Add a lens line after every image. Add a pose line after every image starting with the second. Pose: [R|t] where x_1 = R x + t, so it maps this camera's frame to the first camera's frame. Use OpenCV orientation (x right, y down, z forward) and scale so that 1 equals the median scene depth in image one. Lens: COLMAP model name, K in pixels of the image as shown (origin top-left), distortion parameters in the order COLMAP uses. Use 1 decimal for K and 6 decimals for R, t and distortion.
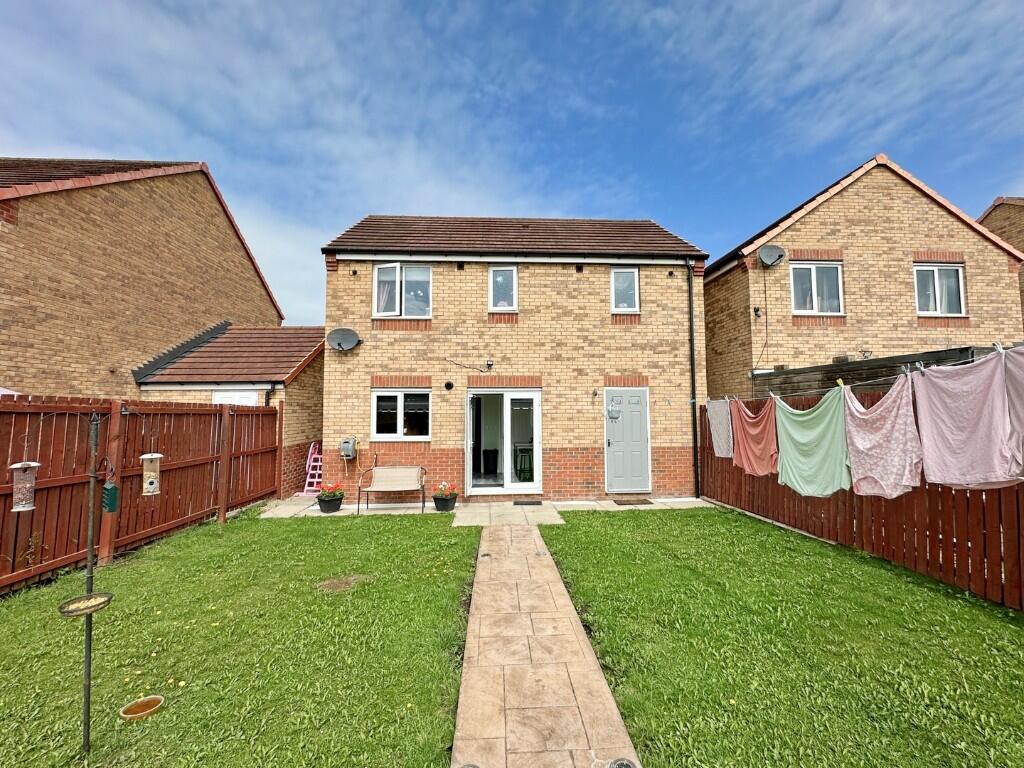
lens RADIAL K [[407.4, 0, 513.5], [0, 407.4, 383.5], [0, 0, 1]] dist [-0.004161, -0.000570]
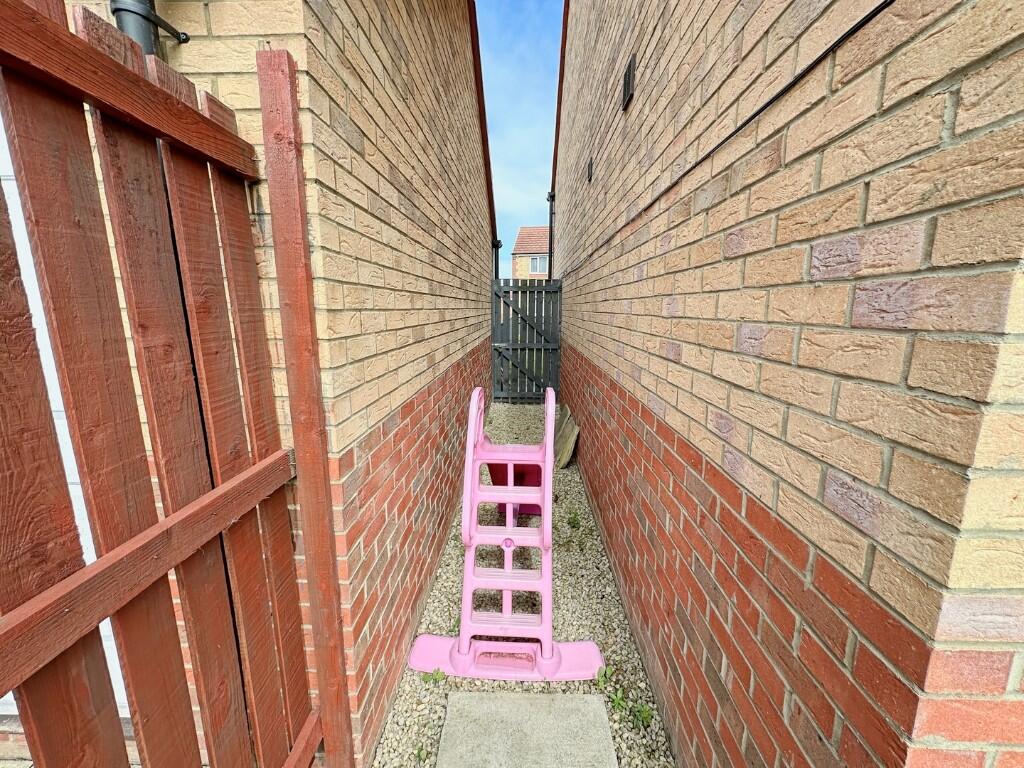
lens RADIAL K [[407.4, 0, 509.5], [0, 407.4, 384.8], [0, 0, 1]] dist [-0.004161, -0.000570]
pose [[0.996537, 0.023111, -0.079869, -0.498922], [-0.001845, 0.966503, 0.256649, 0.098850], [0.083125, -0.255613, 0.963199, 0.880567]]
